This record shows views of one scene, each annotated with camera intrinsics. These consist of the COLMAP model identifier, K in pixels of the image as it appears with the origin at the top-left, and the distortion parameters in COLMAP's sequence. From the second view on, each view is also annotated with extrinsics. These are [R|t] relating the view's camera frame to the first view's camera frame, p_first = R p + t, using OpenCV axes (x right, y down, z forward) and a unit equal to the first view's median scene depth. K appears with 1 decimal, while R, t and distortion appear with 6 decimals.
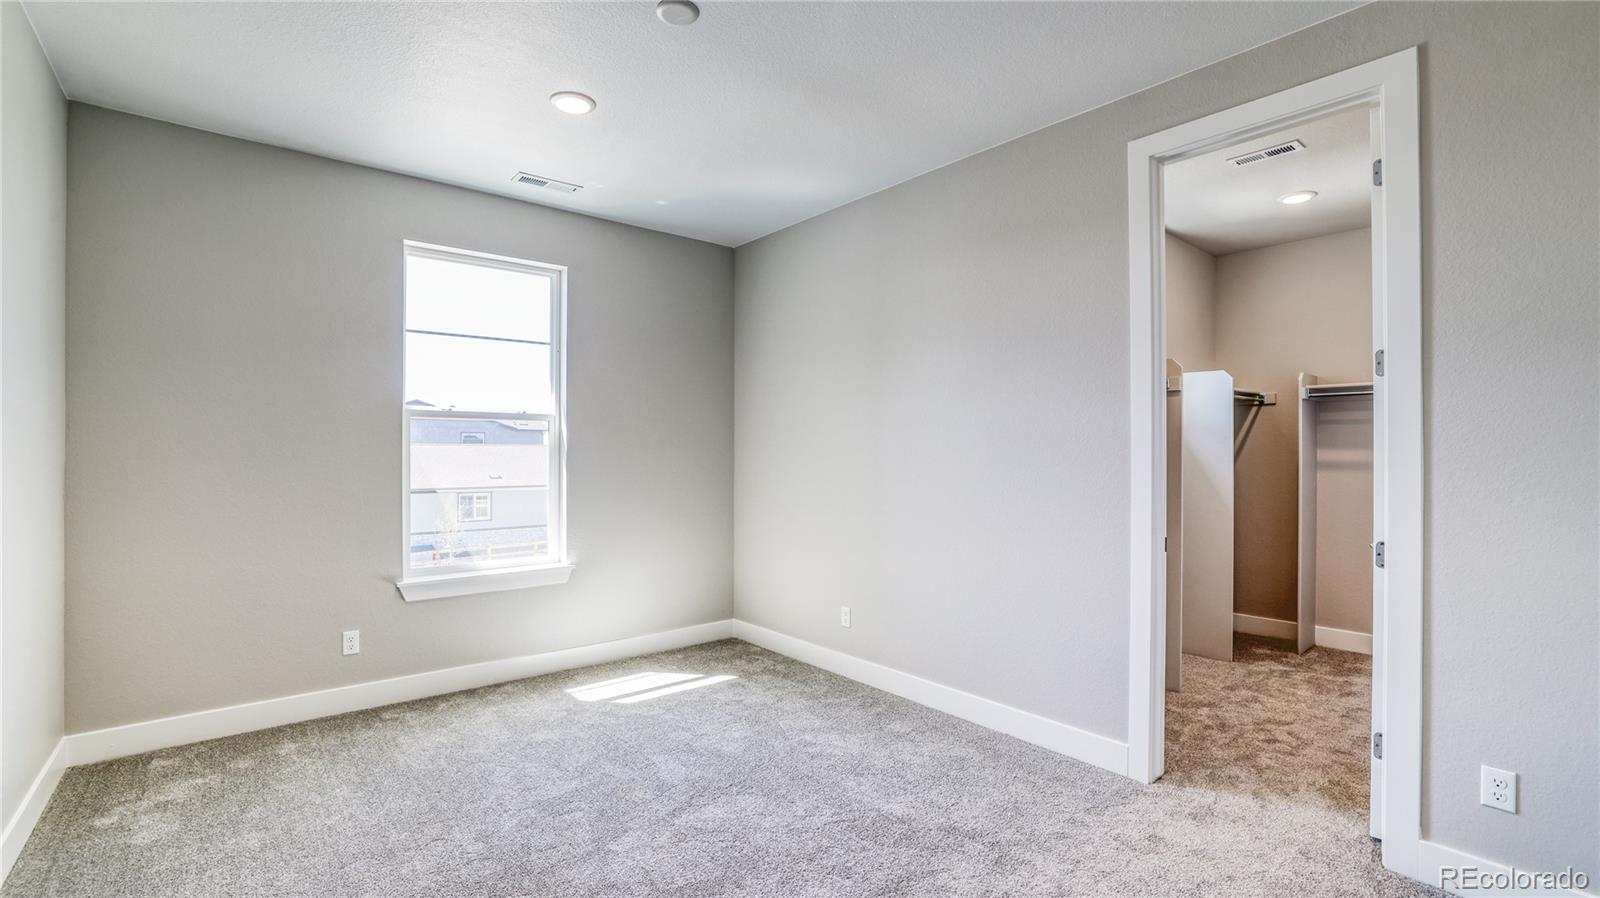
lens RADIAL K [[726.0, 0, 803.1], [0, 726.0, 456.4], [0, 0, 1]] dist [-0.003015, 0.000836]
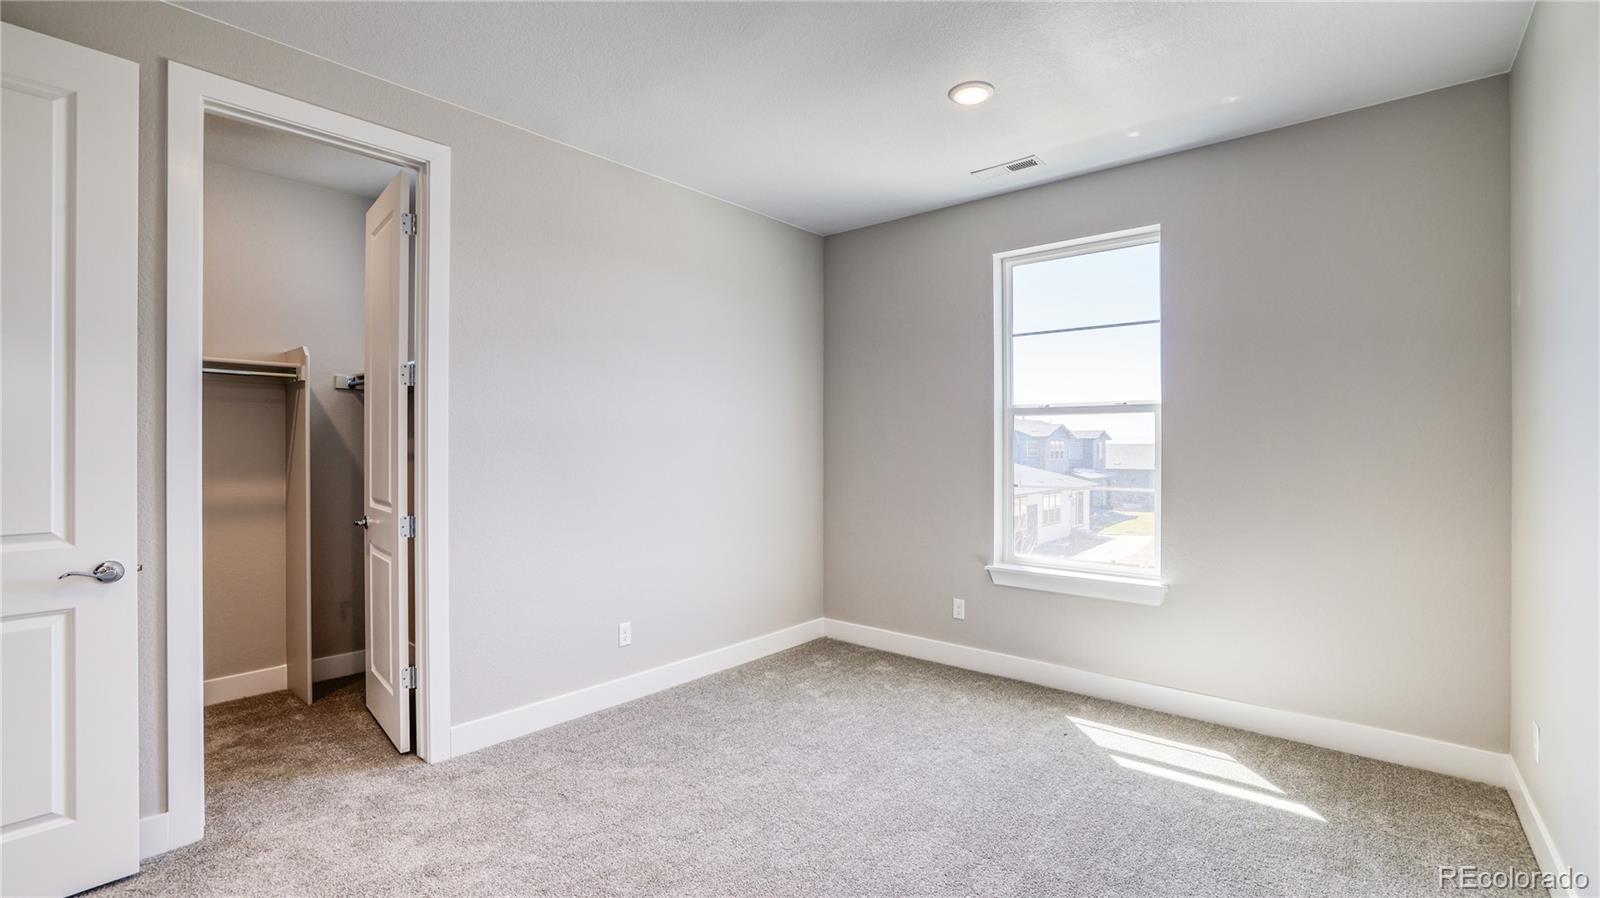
lens RADIAL K [[726.0, 0, 799.5], [0, 726.0, 442.1], [0, 0, 1]] dist [-0.003015, 0.000836]
pose [[0.168492, -0.007028, -0.985678, 0.478320], [-0.003847, 0.999962, -0.007787, -0.005438], [0.985695, 0.005104, 0.168459, 0.512652]]
